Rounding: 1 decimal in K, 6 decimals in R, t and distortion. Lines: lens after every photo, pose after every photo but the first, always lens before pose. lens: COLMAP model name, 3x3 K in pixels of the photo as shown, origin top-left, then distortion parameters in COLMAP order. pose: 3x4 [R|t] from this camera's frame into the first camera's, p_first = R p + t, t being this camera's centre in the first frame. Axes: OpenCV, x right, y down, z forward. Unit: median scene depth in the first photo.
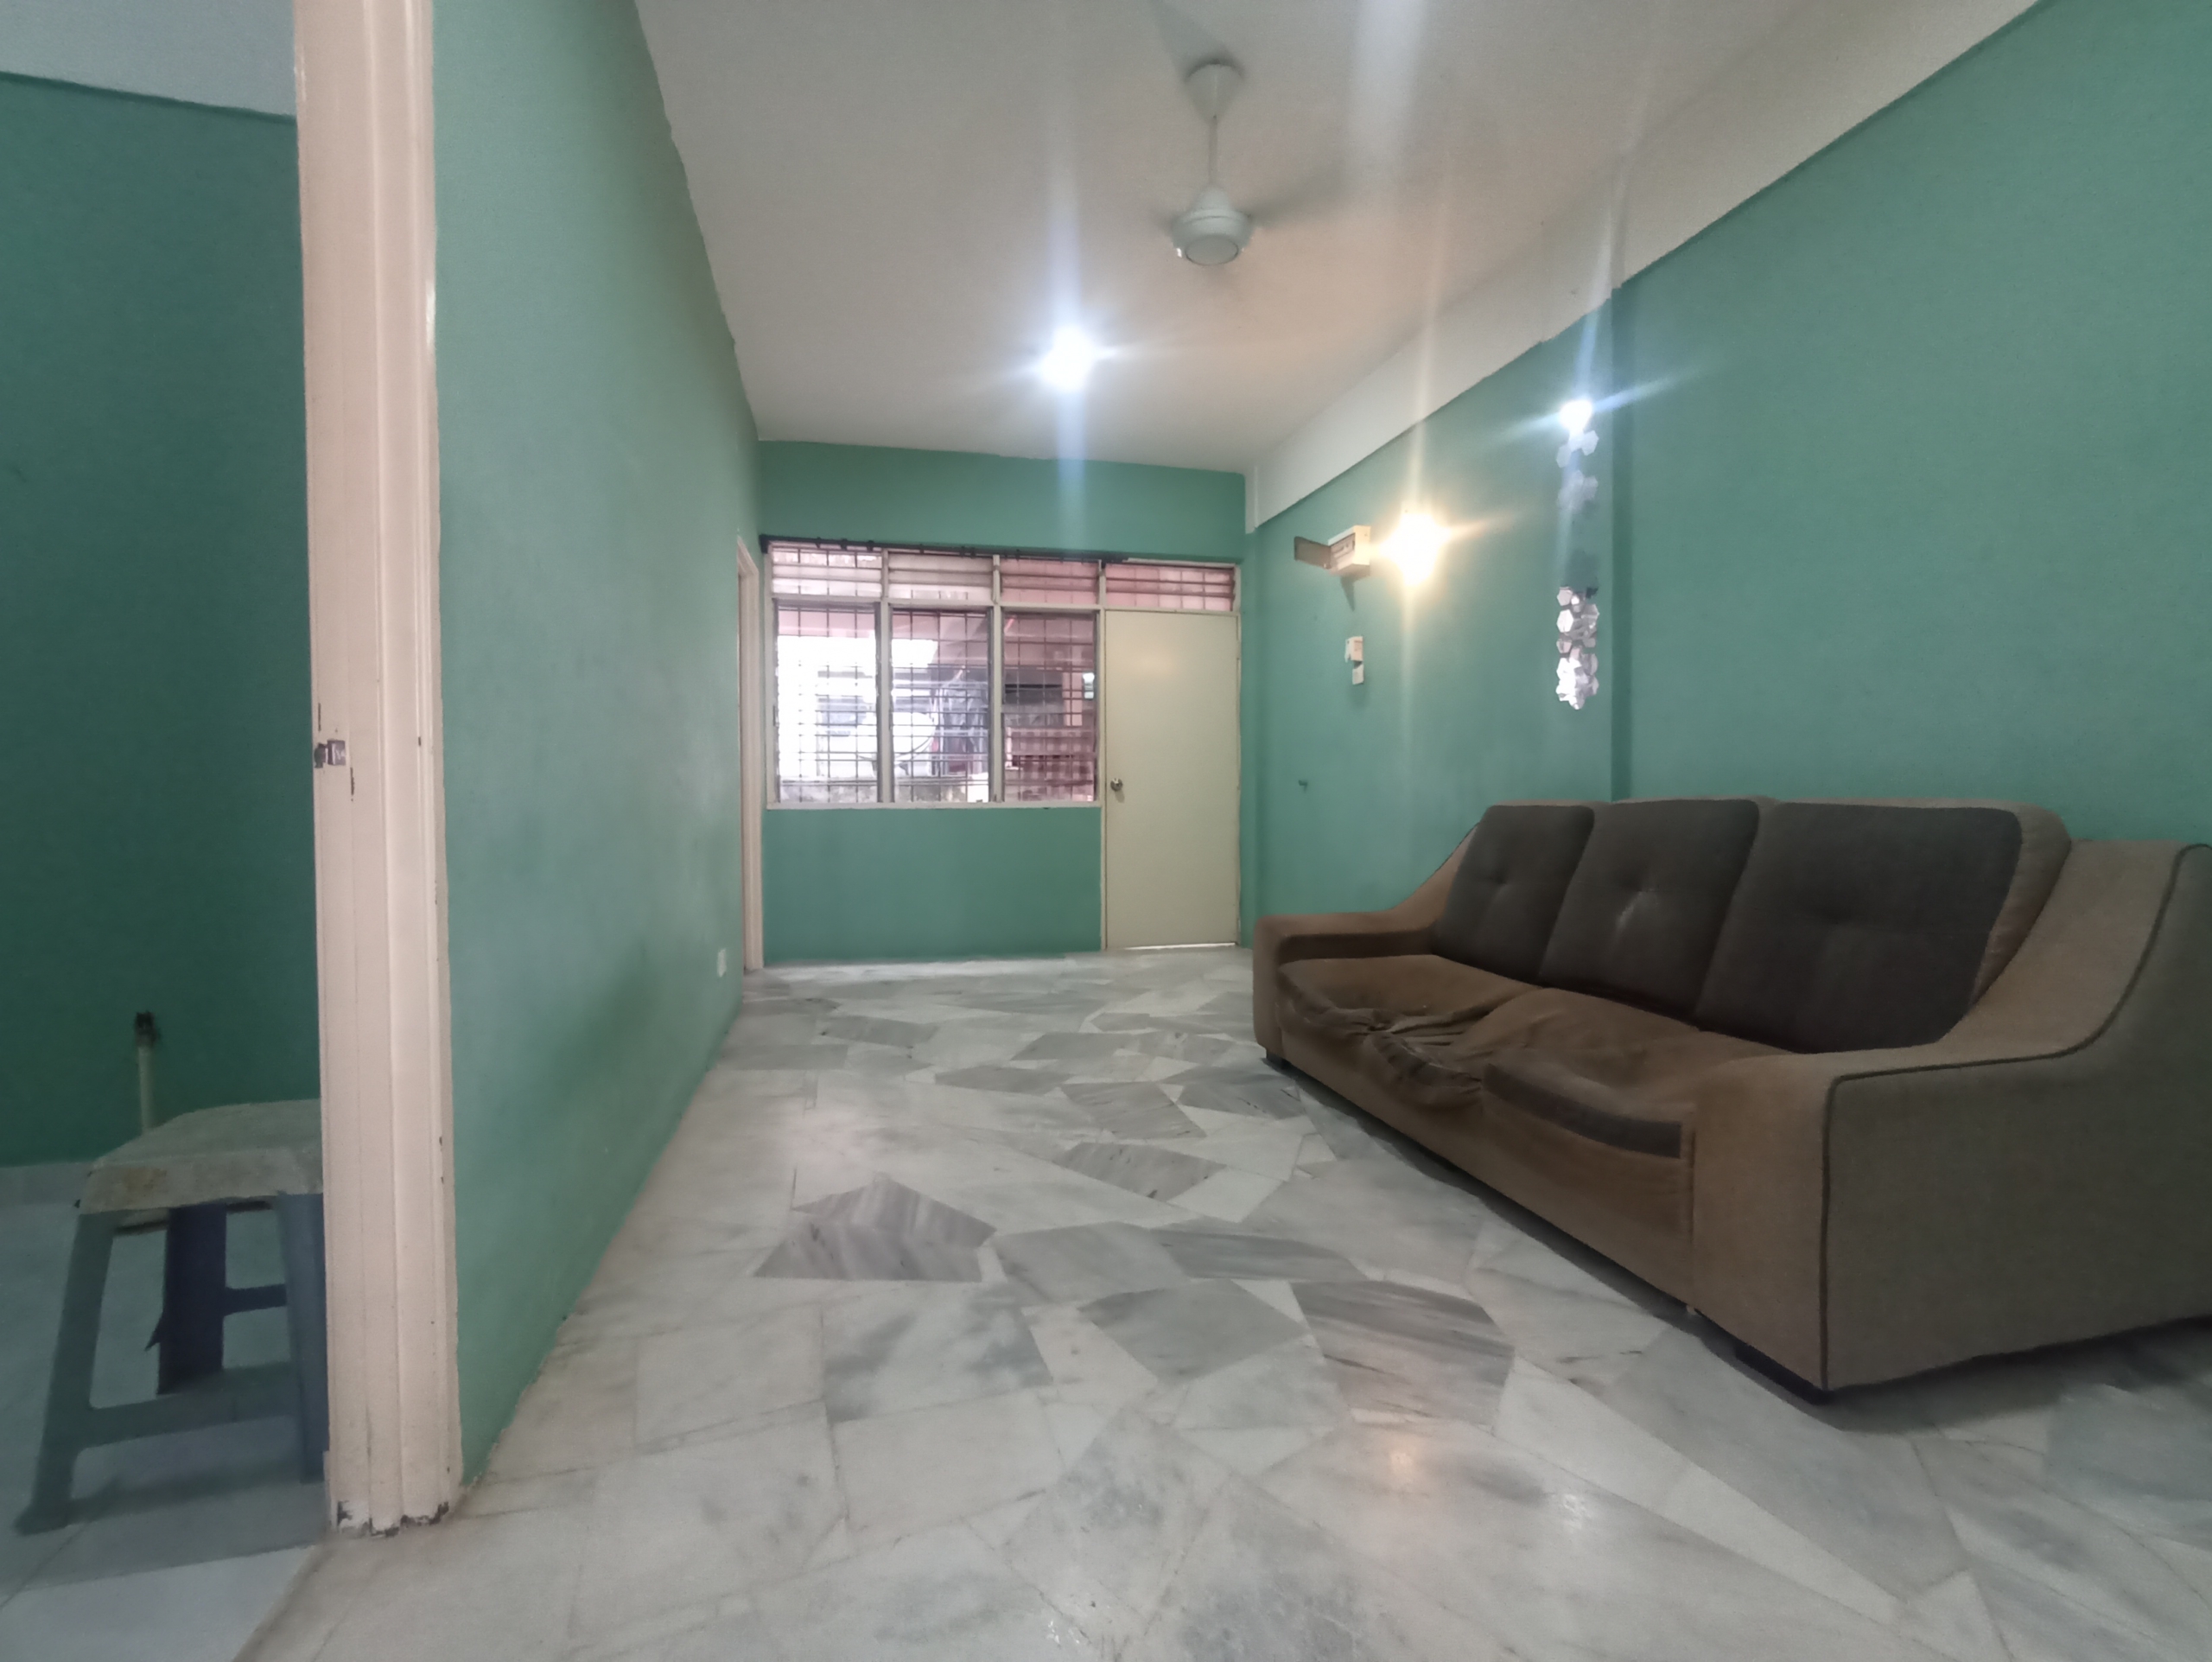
lens RADIAL K [[998.6, 0, 1104.1], [0, 998.6, 821.0], [0, 0, 1]] dist [-0.048050, 0.029997]
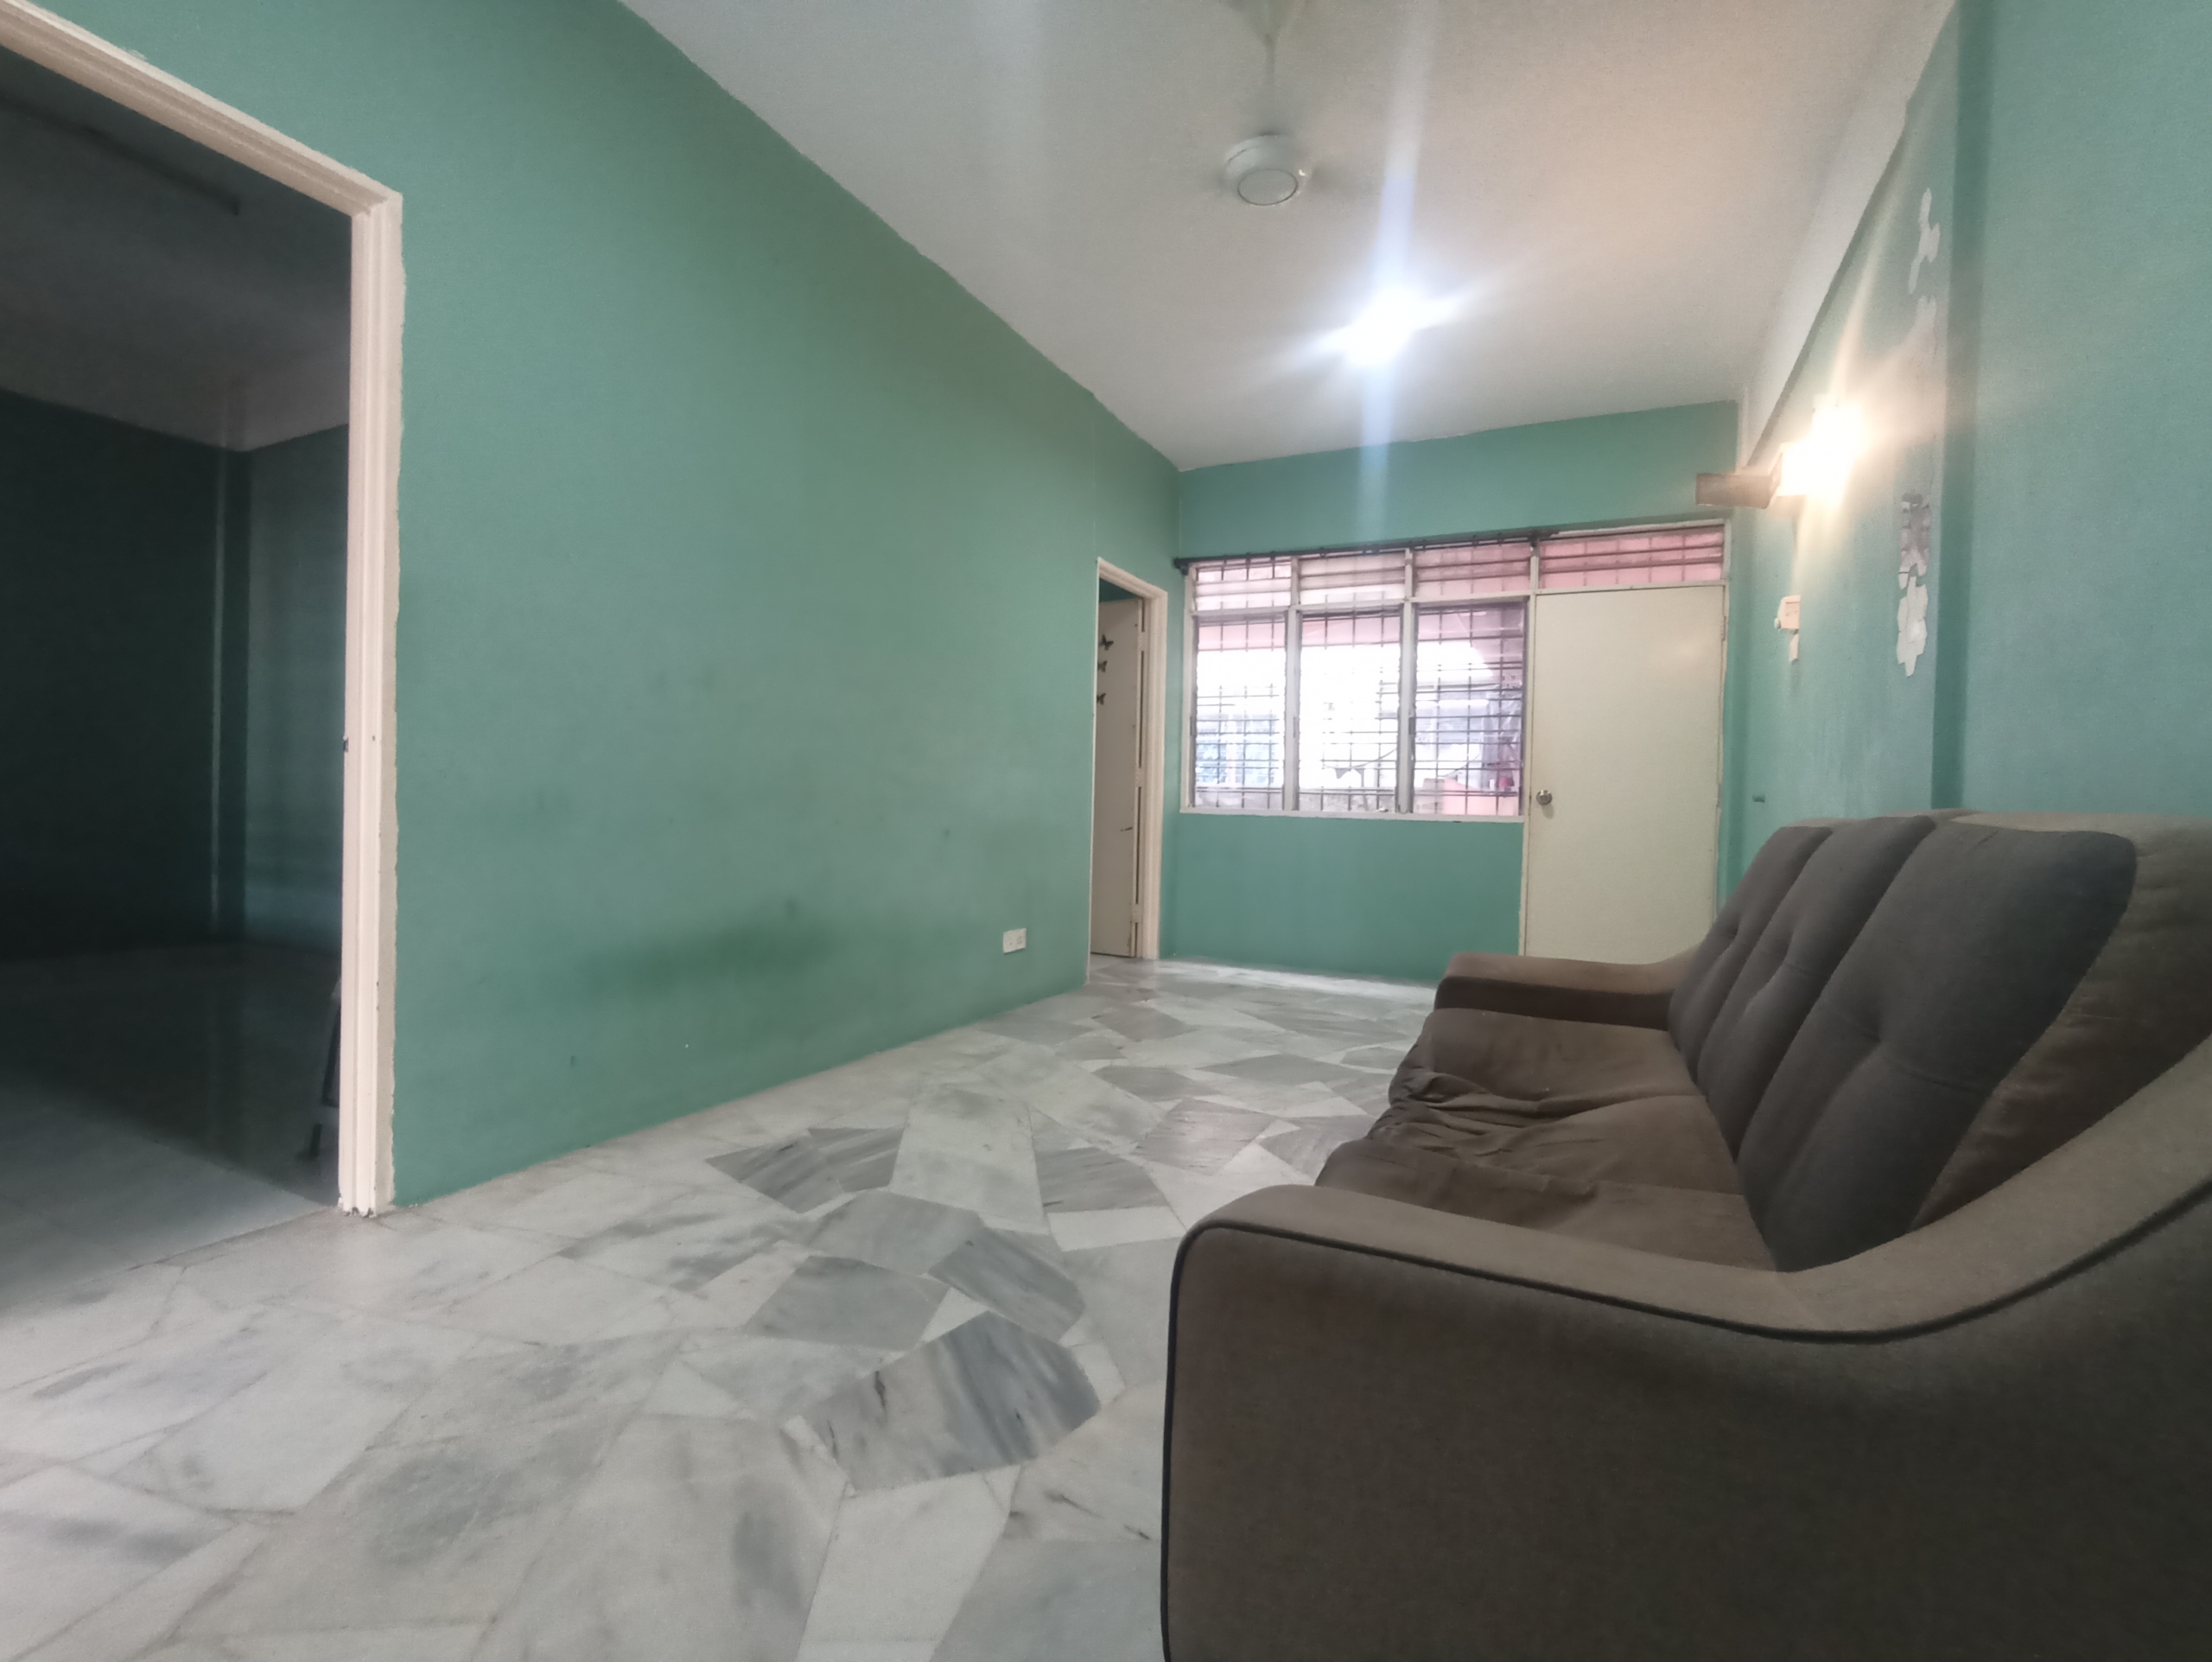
lens RADIAL K [[998.6, 0, 1104.1], [0, 998.6, 821.0], [0, 0, 1]] dist [-0.048050, 0.029997]
pose [[0.768948, 0.036359, -0.638276, 0.285703], [-0.045911, 0.998944, 0.001594, -0.000326], [0.637660, 0.028078, 0.769806, 0.114221]]
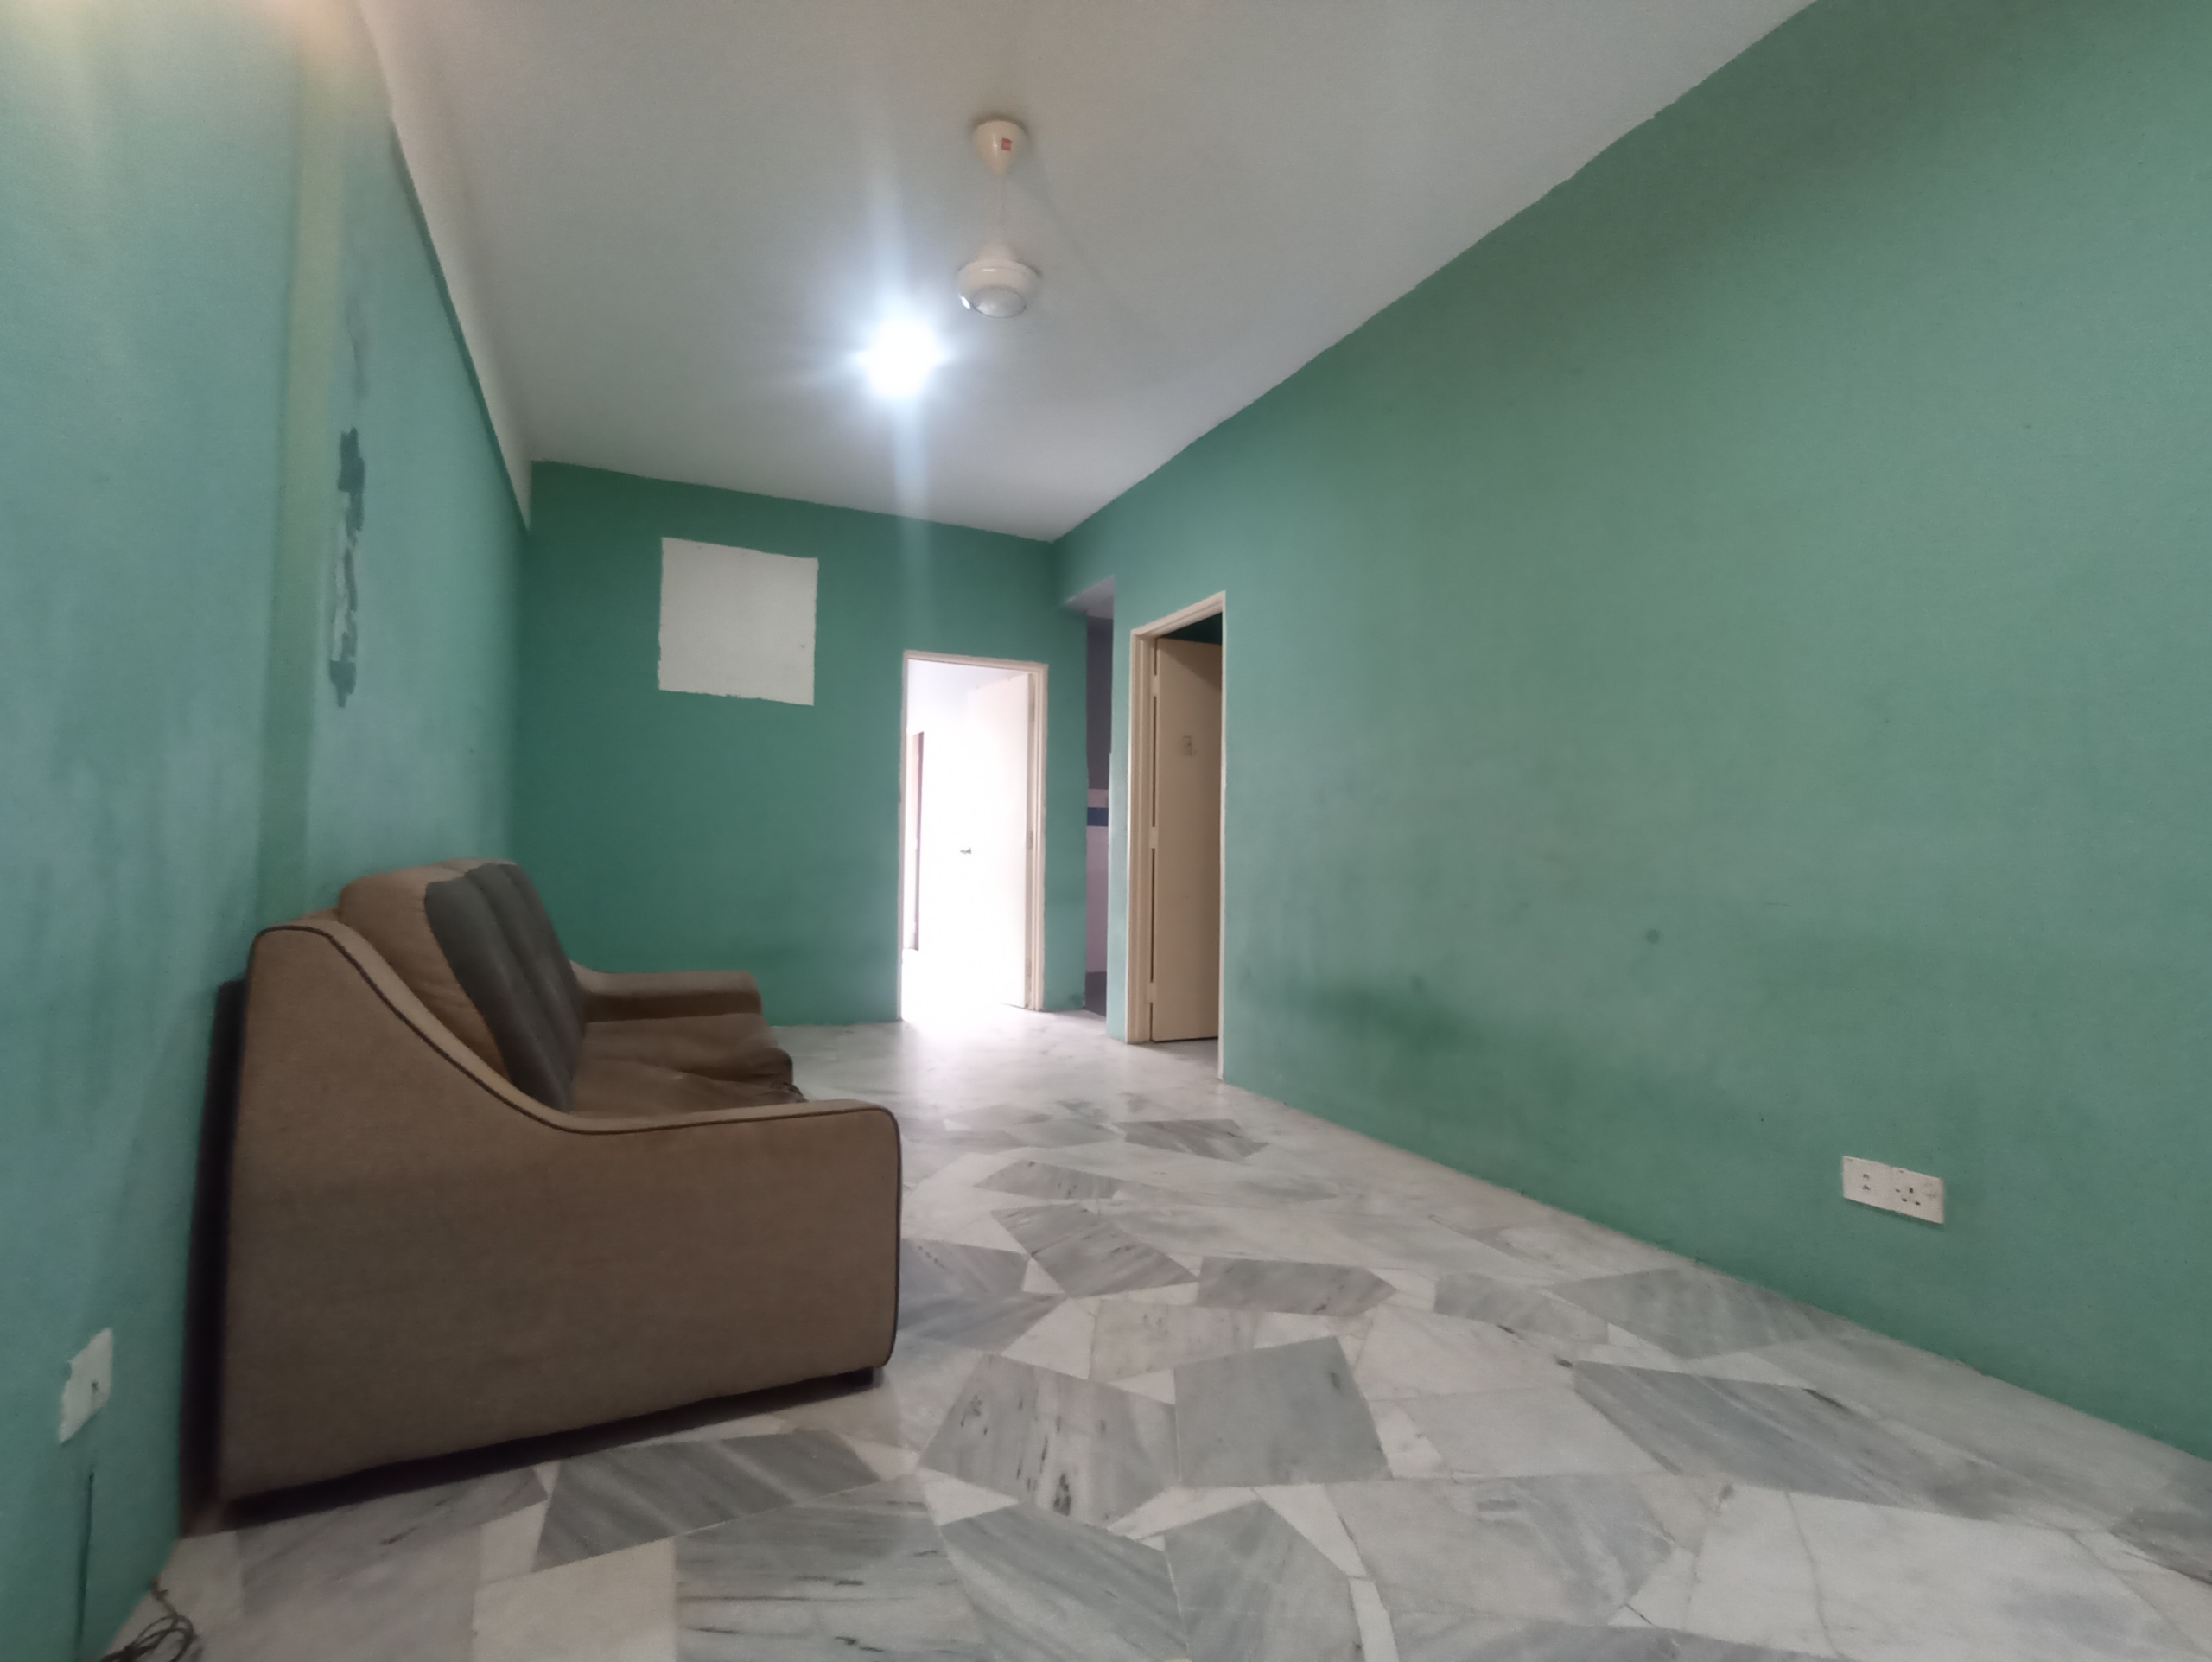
lens RADIAL K [[998.6, 0, 1104.1], [0, 998.6, 821.0], [0, 0, 1]] dist [-0.048050, 0.029997]
pose [[-0.978385, -0.016750, -0.206112, 0.097991], [-0.013734, 0.999777, -0.016058, -0.027022], [0.206335, -0.012880, -0.978397, 0.961284]]
